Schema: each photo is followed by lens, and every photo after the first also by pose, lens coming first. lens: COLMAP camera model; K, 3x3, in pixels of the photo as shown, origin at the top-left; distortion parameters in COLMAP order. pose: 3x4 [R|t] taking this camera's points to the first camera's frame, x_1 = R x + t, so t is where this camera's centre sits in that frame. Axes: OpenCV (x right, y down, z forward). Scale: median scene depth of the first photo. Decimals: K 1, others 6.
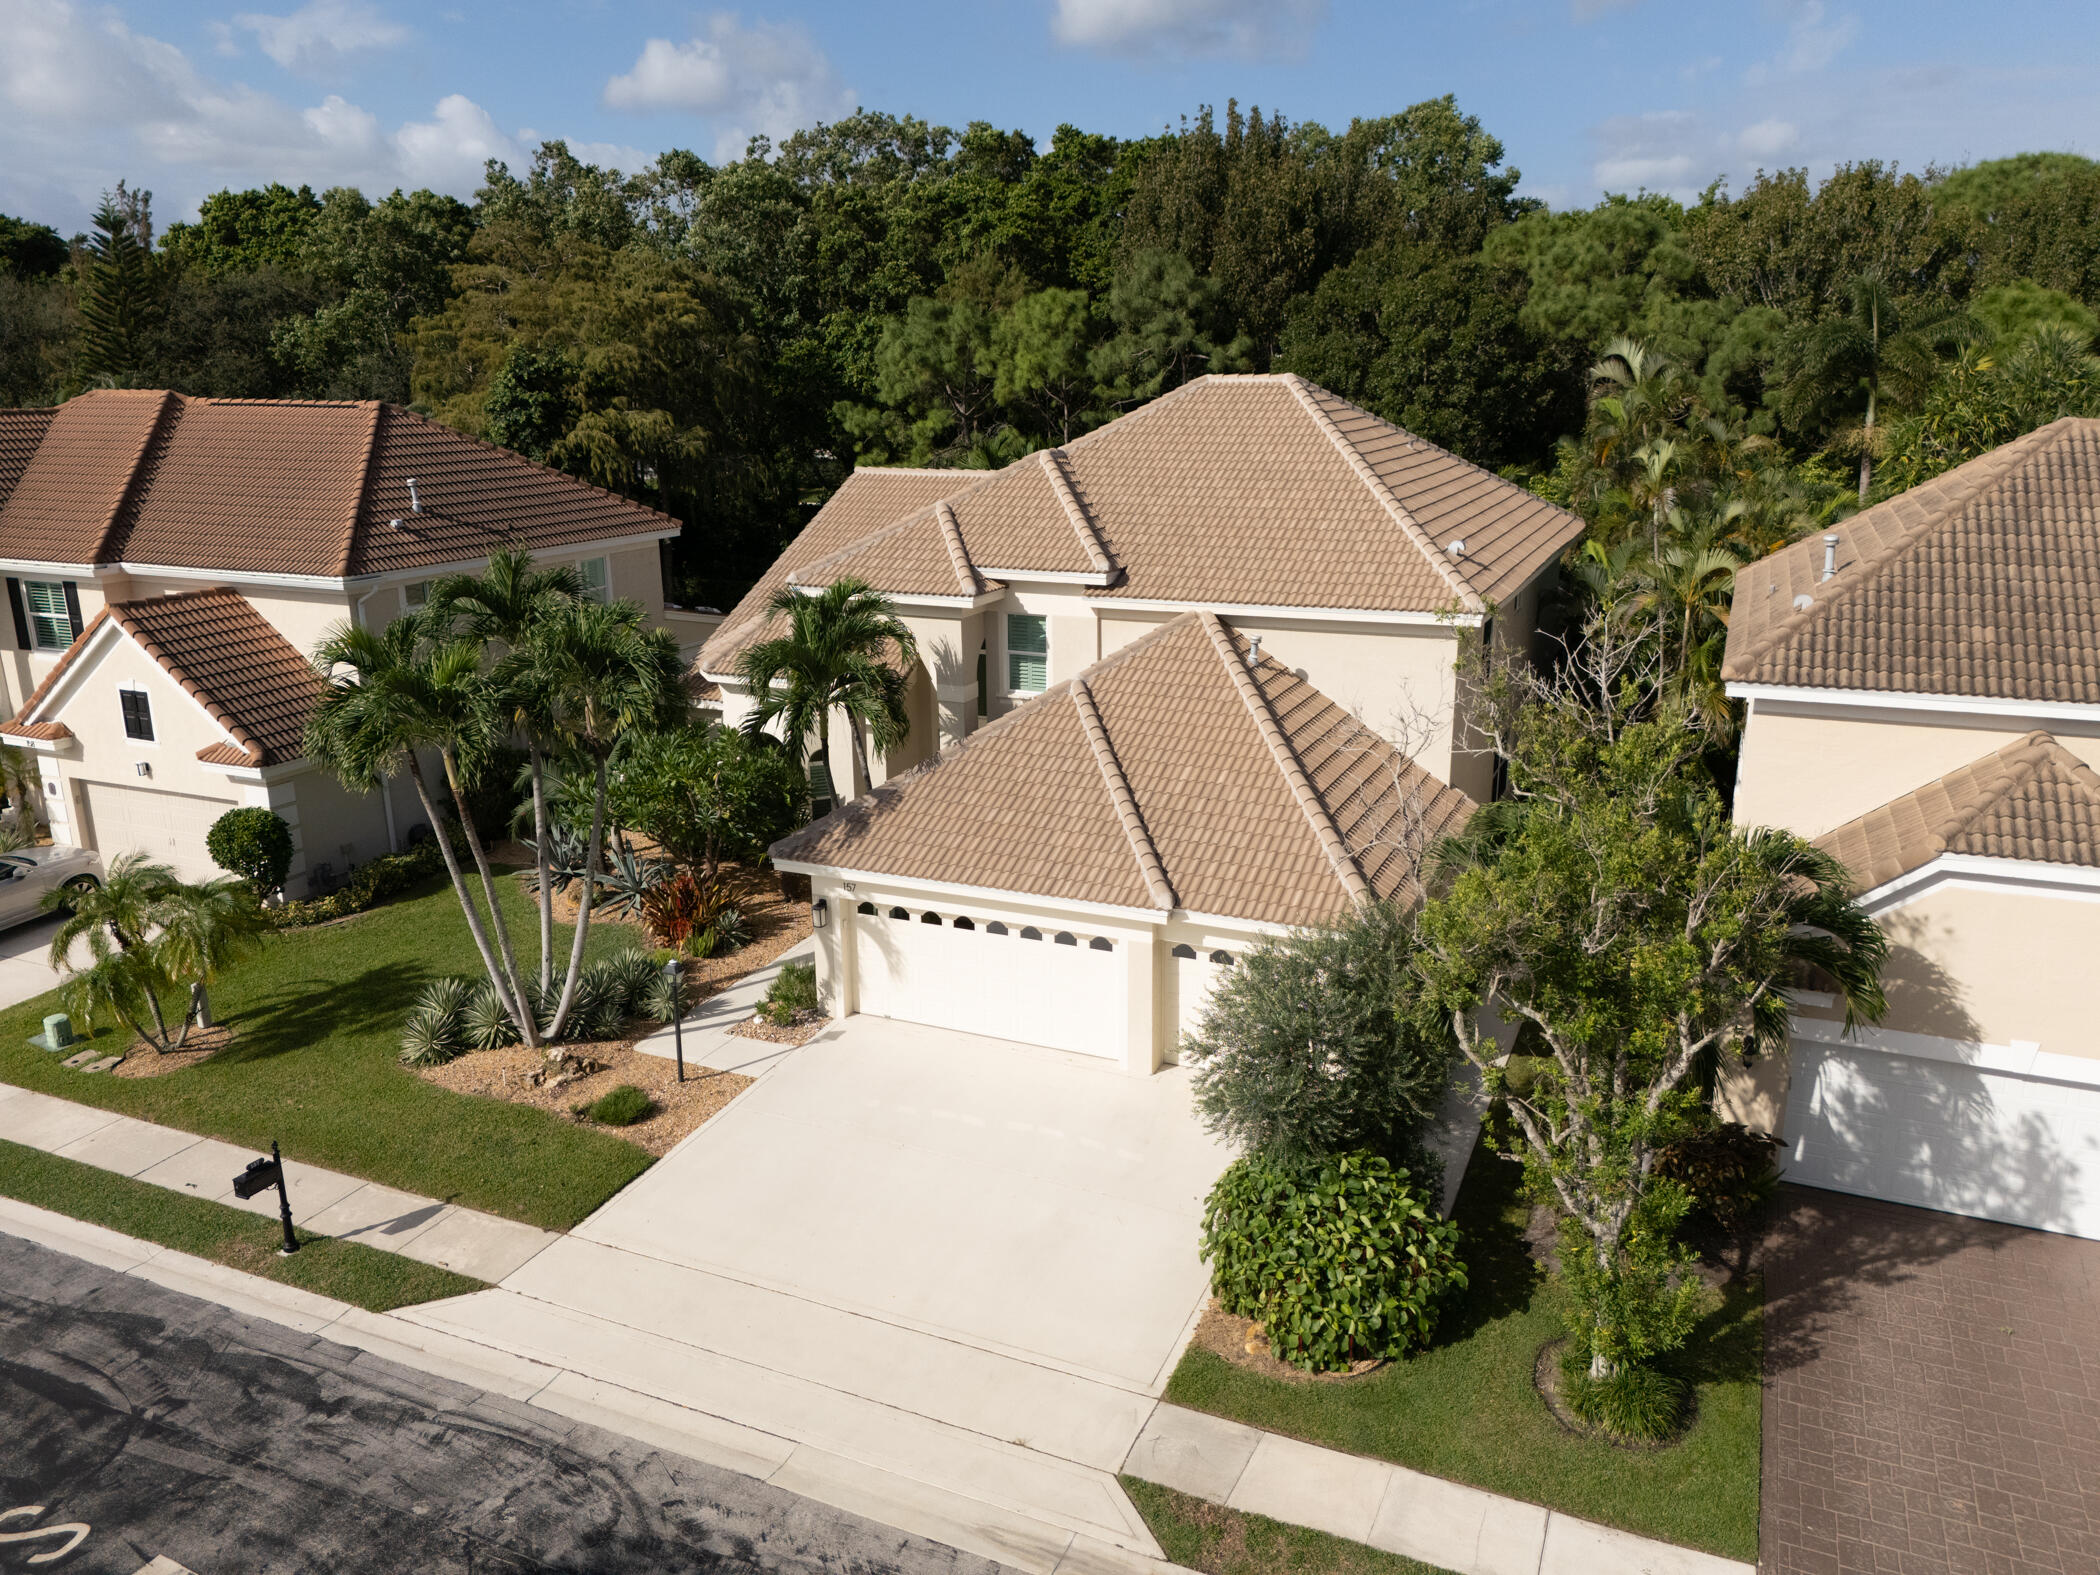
lens RADIAL K [[1574.1, 0, 1043.5], [0, 1574.1, 743.7], [0, 0, 1]] dist [0.026154, 0.001256]
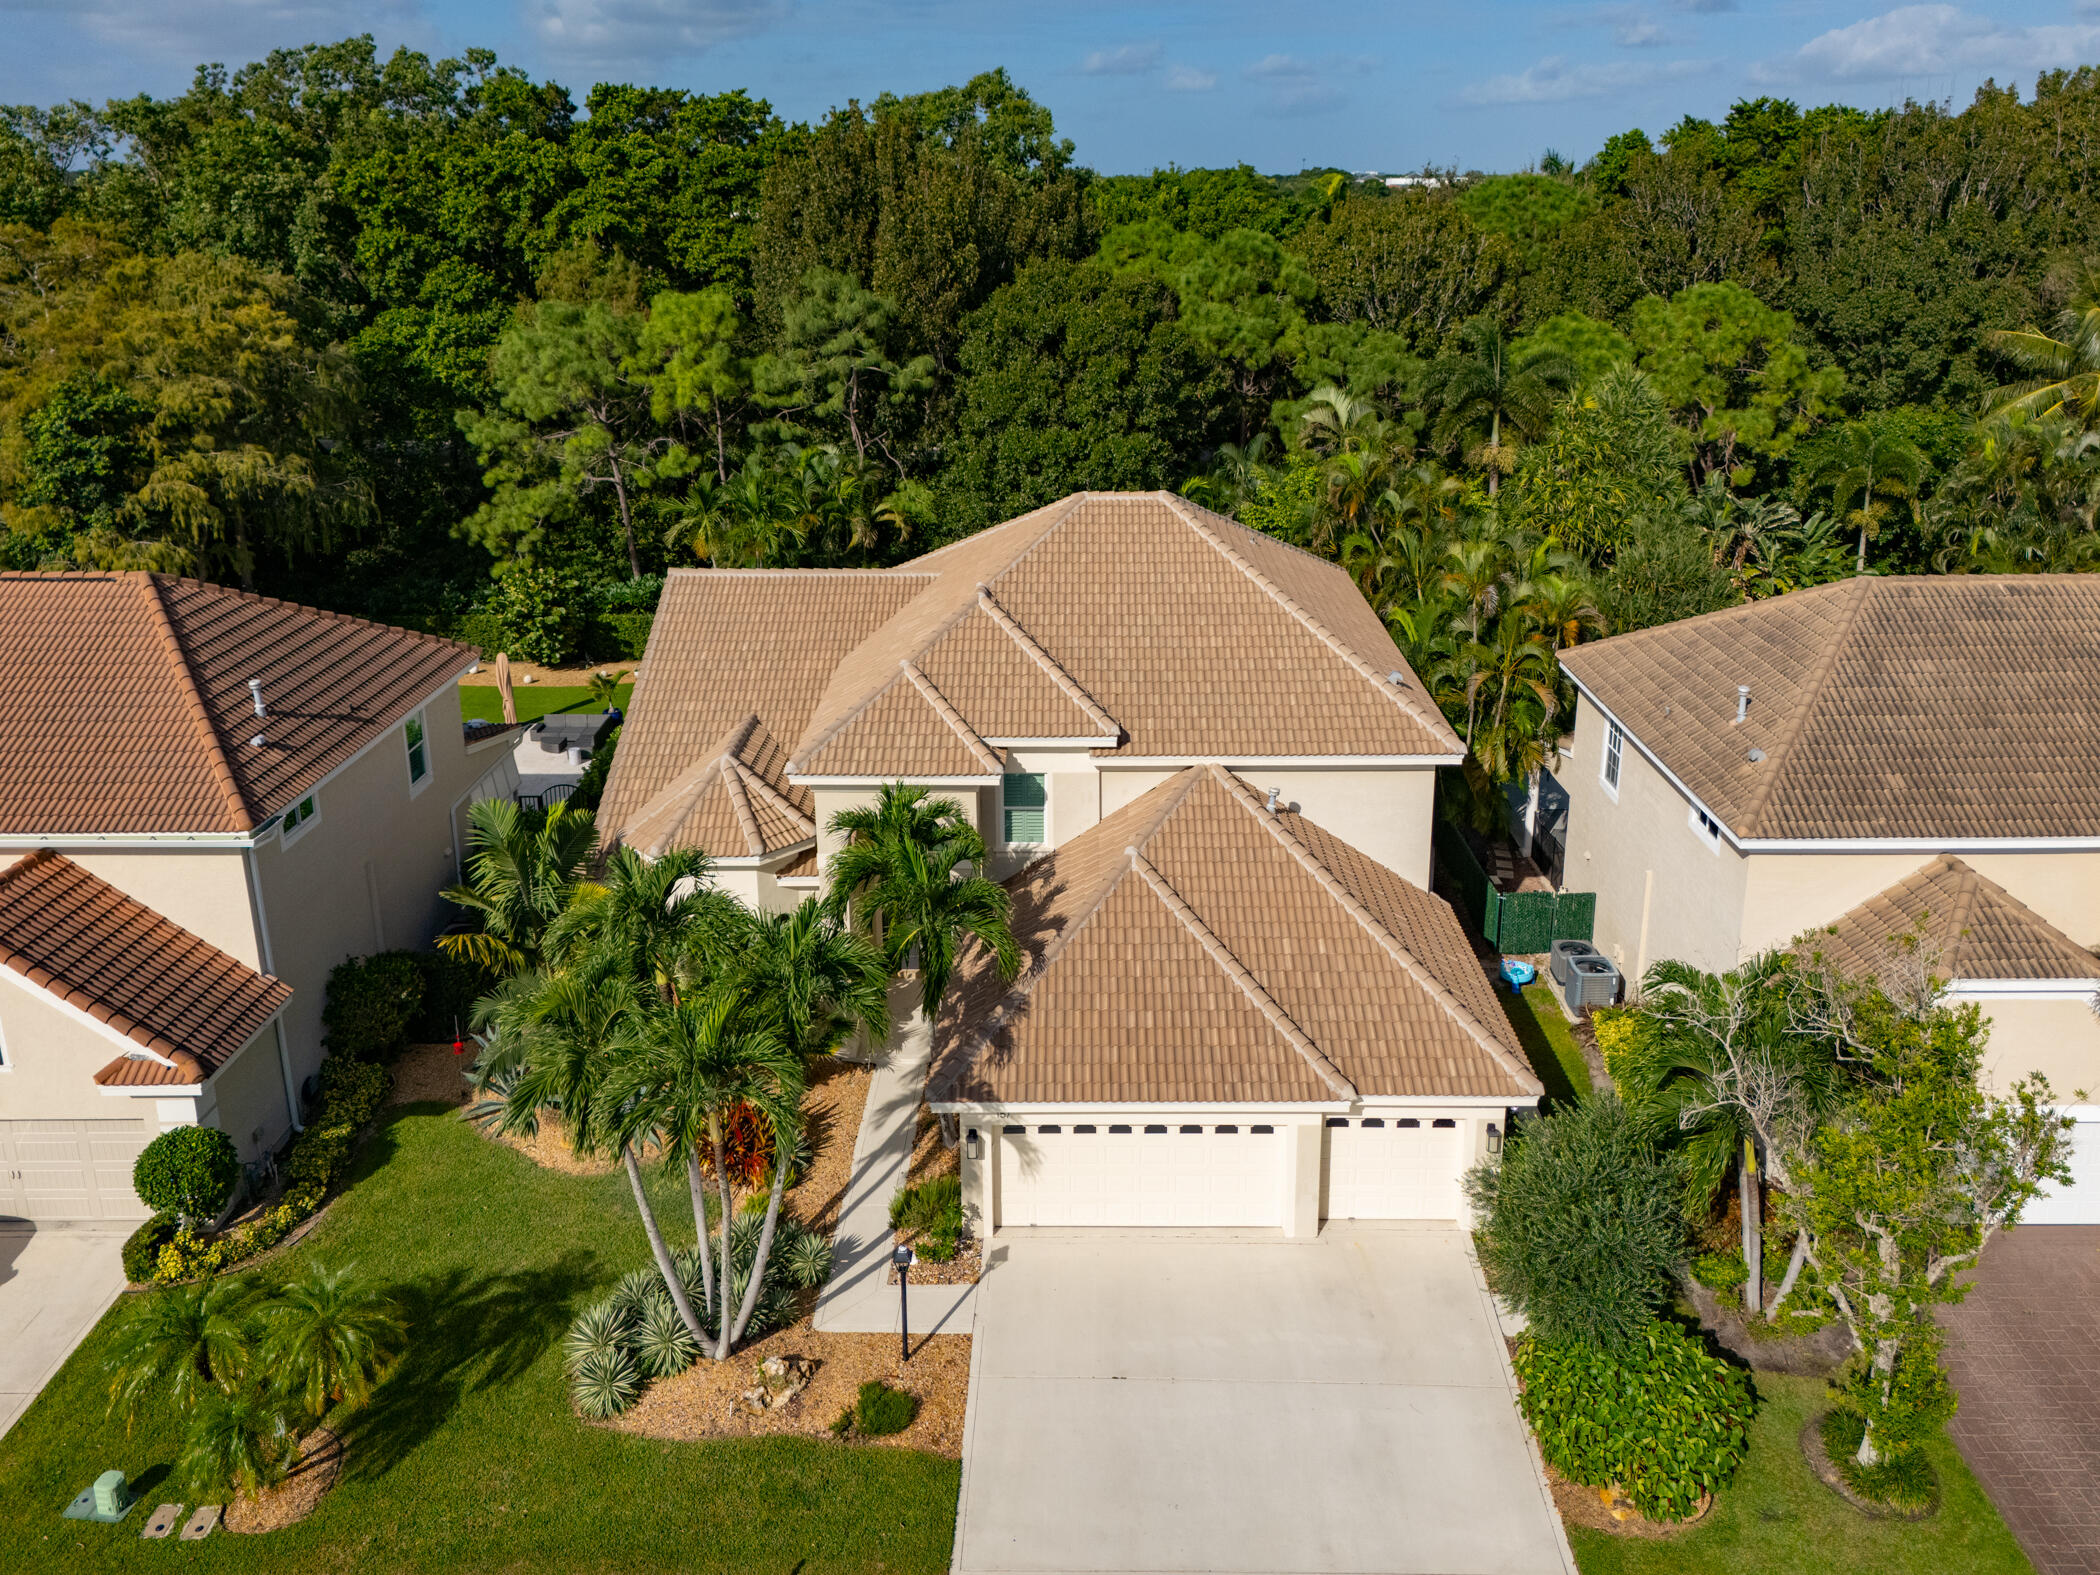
lens RADIAL K [[1608.0, 0, 1080.1], [0, 1608.0, 646.8], [0, 0, 1]] dist [0.022475, -0.002200]
pose [[0.913975, -0.107172, 0.391362, -0.394927], [0.094581, 0.994191, 0.051372, -0.224324], [-0.394594, -0.009938, 0.918802, 0.025858]]
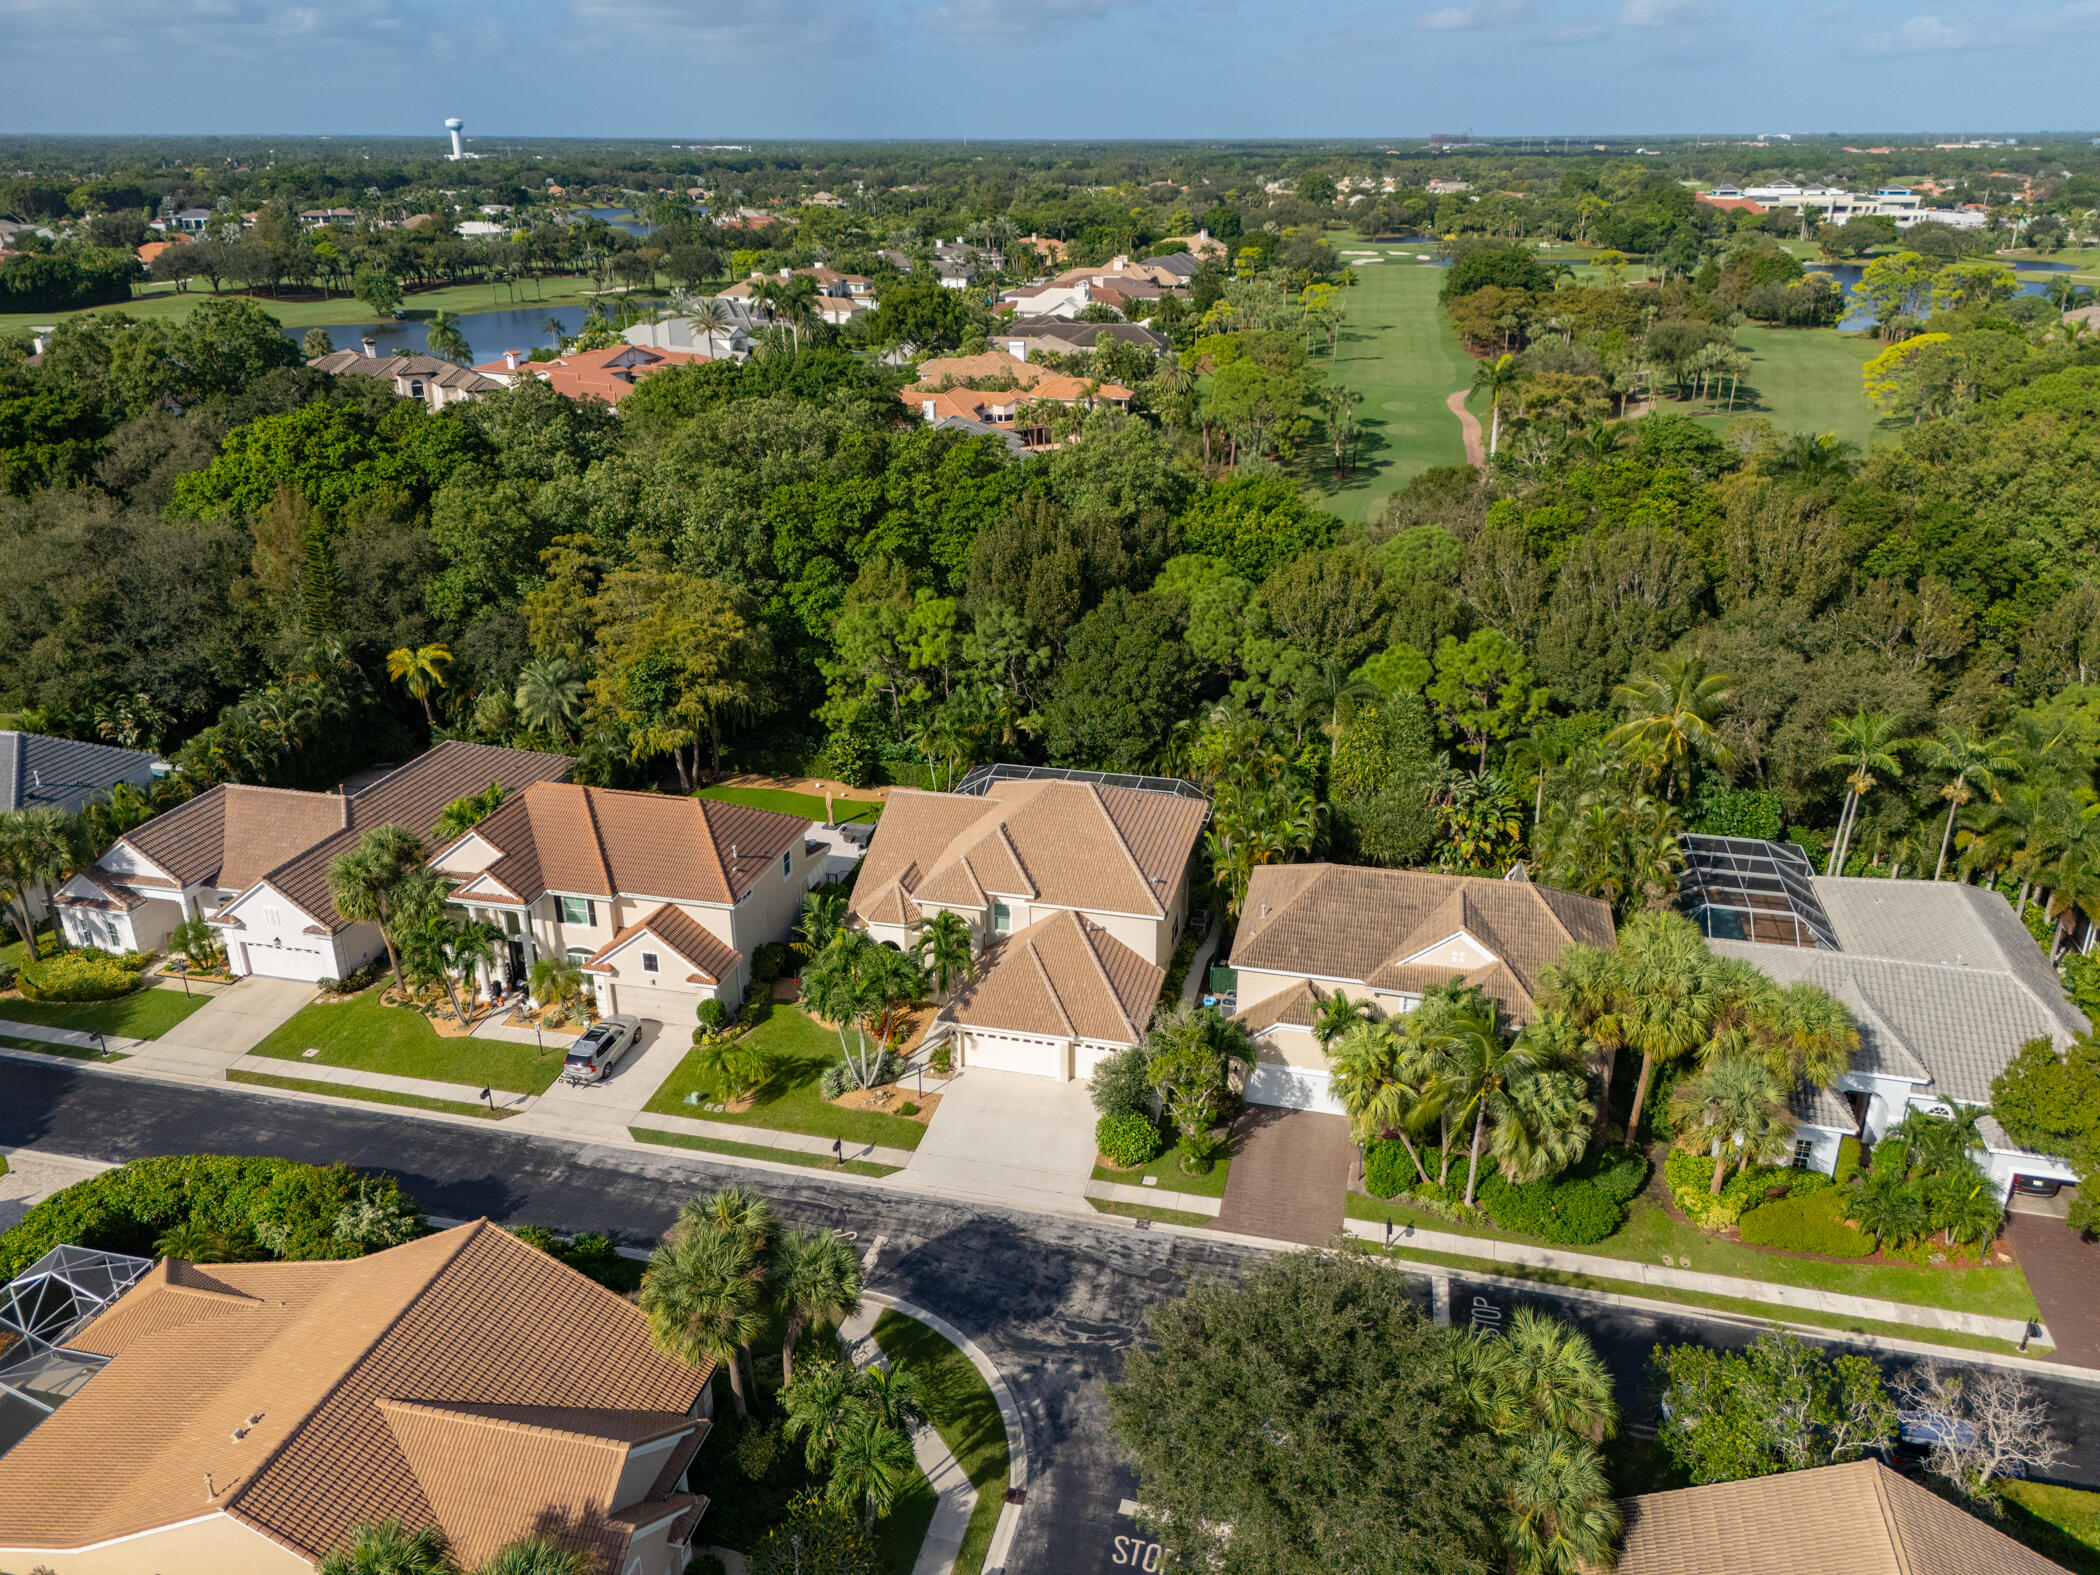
lens RADIAL K [[1480.5, 0, 1062.0], [0, 1480.5, 741.5], [0, 0, 1]] dist [0.006525, 0.000584]
pose [[0.981198, -0.056473, 0.184557, -0.377237], [0.036653, 0.993356, 0.109090, -0.660467], [-0.189491, -0.100274, 0.976749, -1.532097]]
